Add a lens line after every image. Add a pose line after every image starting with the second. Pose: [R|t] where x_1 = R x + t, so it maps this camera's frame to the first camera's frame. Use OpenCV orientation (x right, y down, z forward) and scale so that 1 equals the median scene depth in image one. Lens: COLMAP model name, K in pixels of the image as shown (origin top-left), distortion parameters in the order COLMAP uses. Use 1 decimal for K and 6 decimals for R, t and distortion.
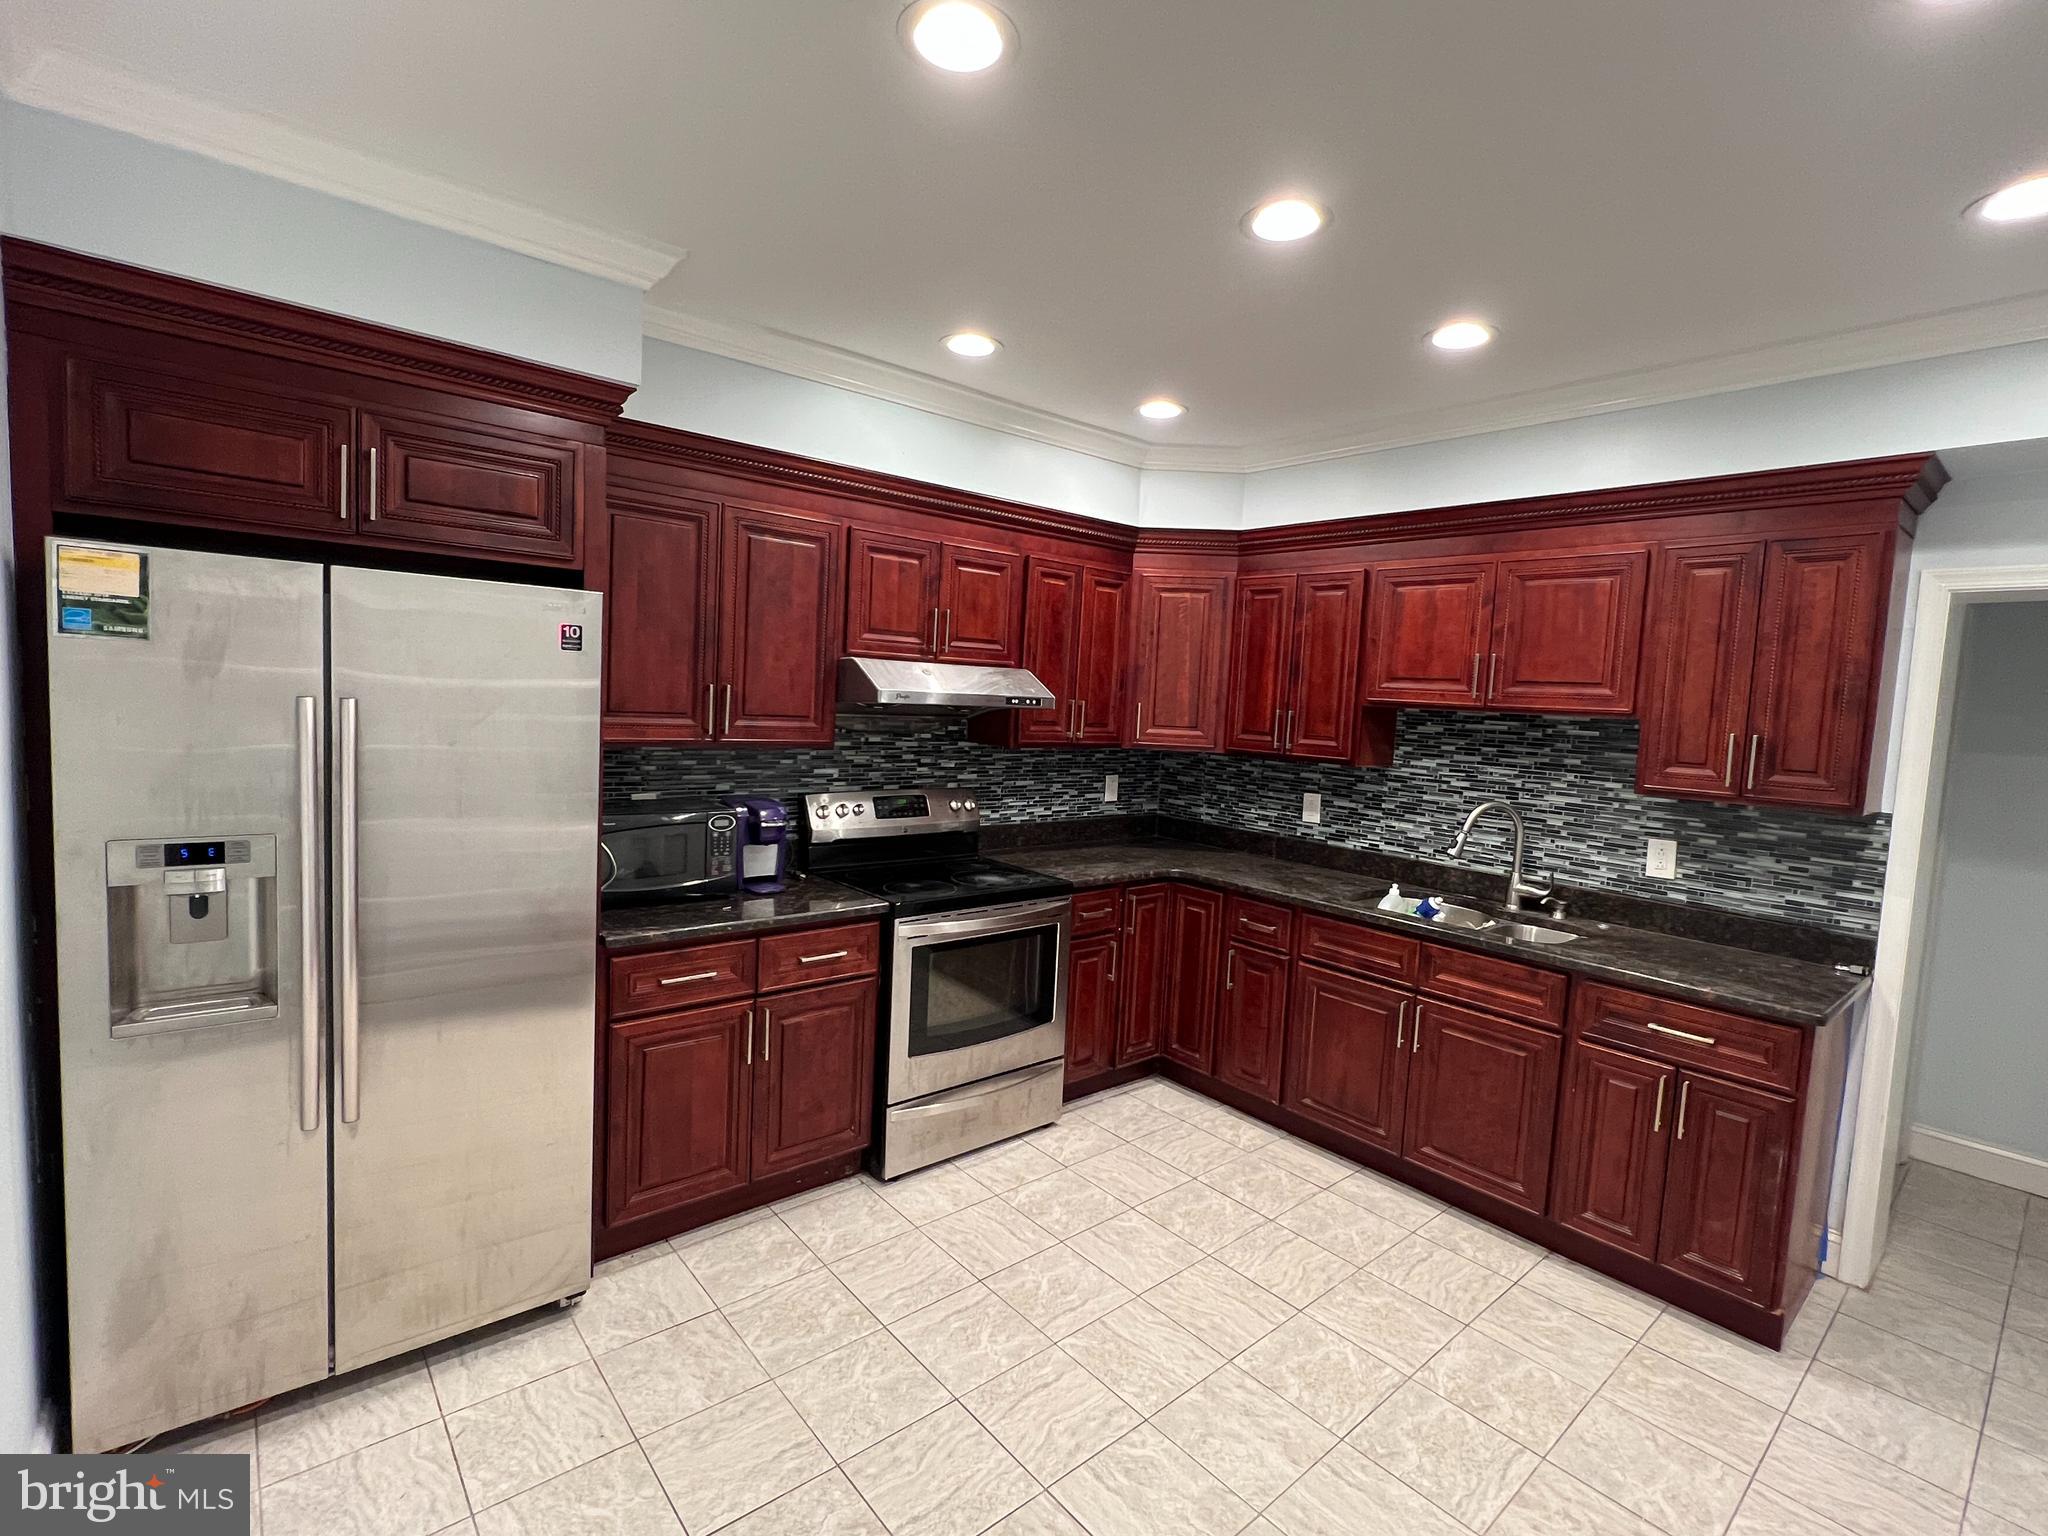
lens RADIAL K [[940.7, 0, 1018.5], [0, 940.7, 766.5], [0, 0, 1]] dist [-0.002552, -0.000200]
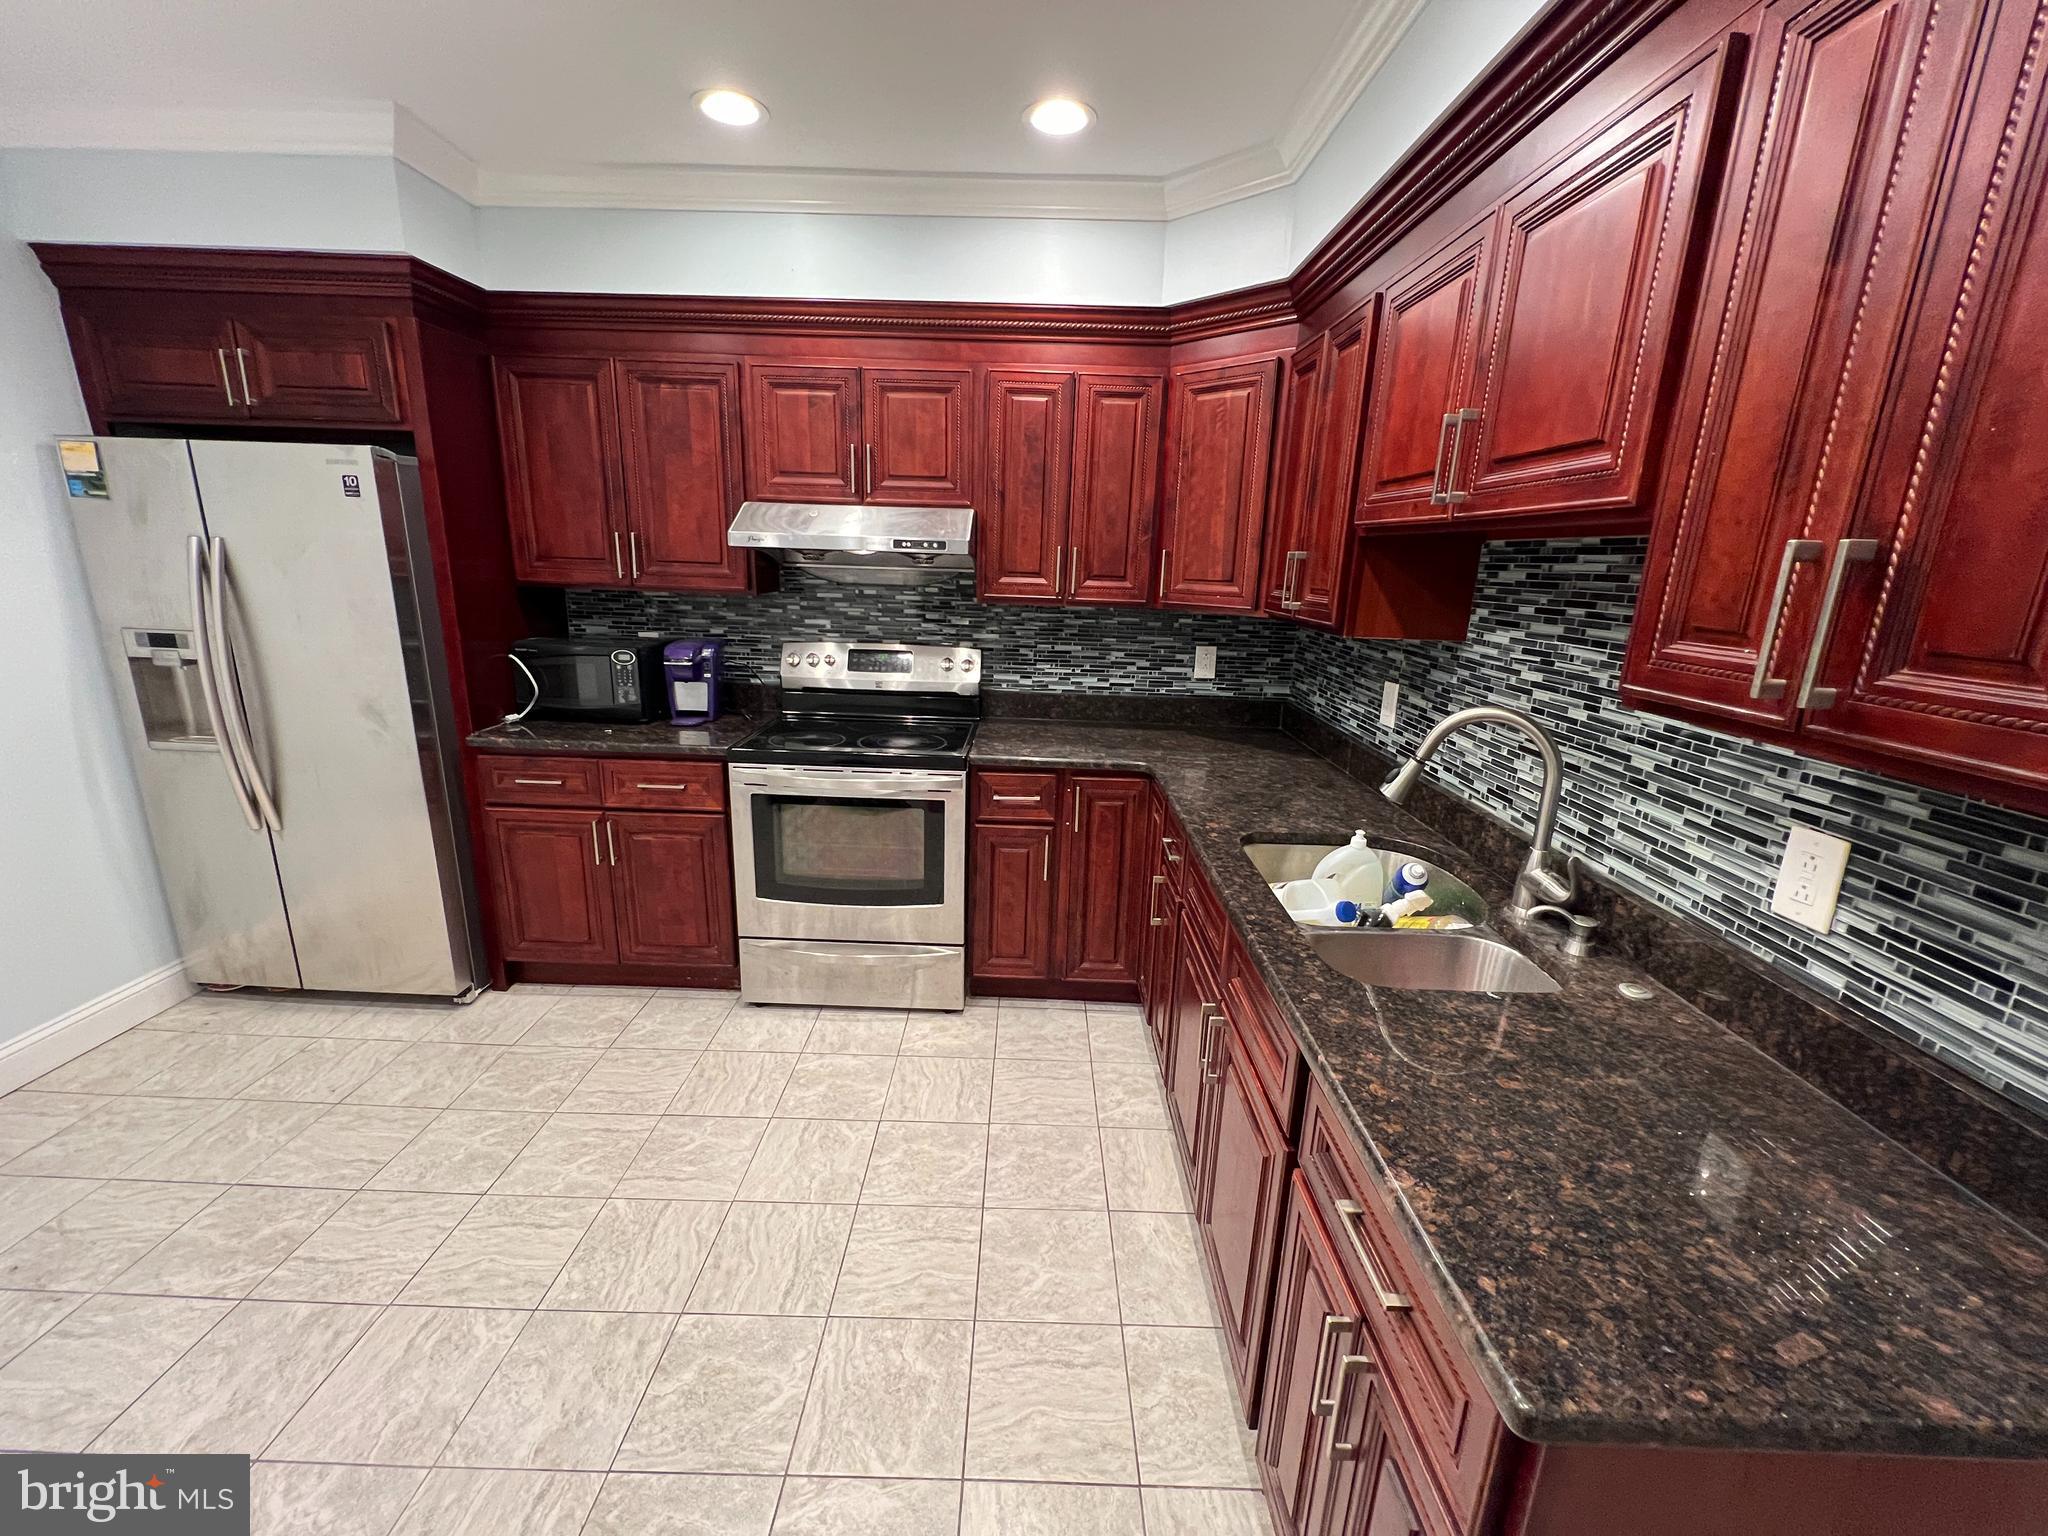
lens RADIAL K [[819.8, 0, 1022.5], [0, 819.8, 764.0], [0, 0, 1]] dist [-0.001501, 0.000045]
pose [[0.757348, 0.136601, -0.638564, 0.598072], [-0.046619, 0.986691, 0.155781, 0.009009], [0.651345, -0.088212, 0.753637, 0.475430]]
